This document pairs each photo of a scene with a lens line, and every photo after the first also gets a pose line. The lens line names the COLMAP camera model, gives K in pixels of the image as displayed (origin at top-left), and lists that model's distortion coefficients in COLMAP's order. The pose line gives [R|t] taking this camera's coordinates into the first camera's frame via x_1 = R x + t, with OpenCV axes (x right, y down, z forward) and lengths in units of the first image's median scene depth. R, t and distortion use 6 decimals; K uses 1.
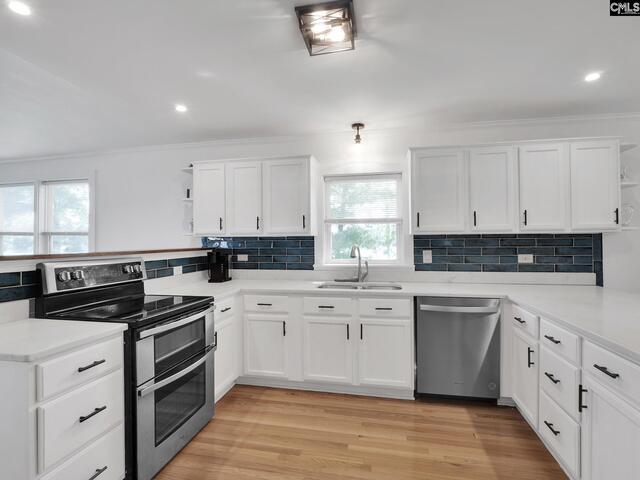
lens RADIAL K [[340.1, 0, 317.9], [0, 340.1, 238.7], [0, 0, 1]] dist [-0.006031, -0.001622]
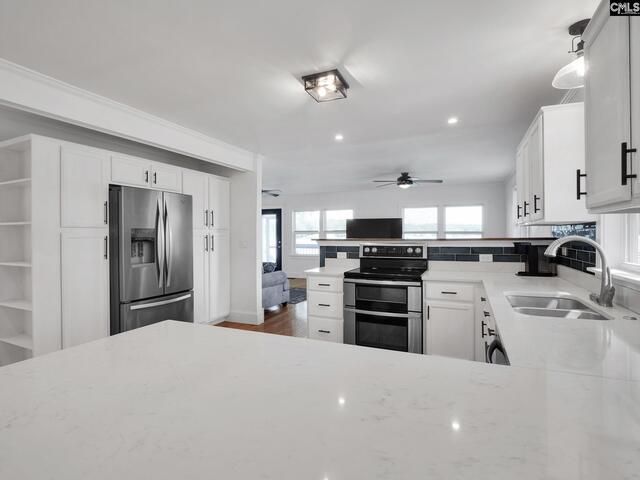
lens RADIAL K [[340.1, 0, 320.4], [0, 340.1, 234.6], [0, 0, 1]] dist [-0.006031, -0.001622]
pose [[-0.219787, 0.003539, -0.975541, 0.810555], [0.021292, 0.999773, -0.001170, 0.006330], [0.975315, -0.021028, -0.219812, 0.713241]]
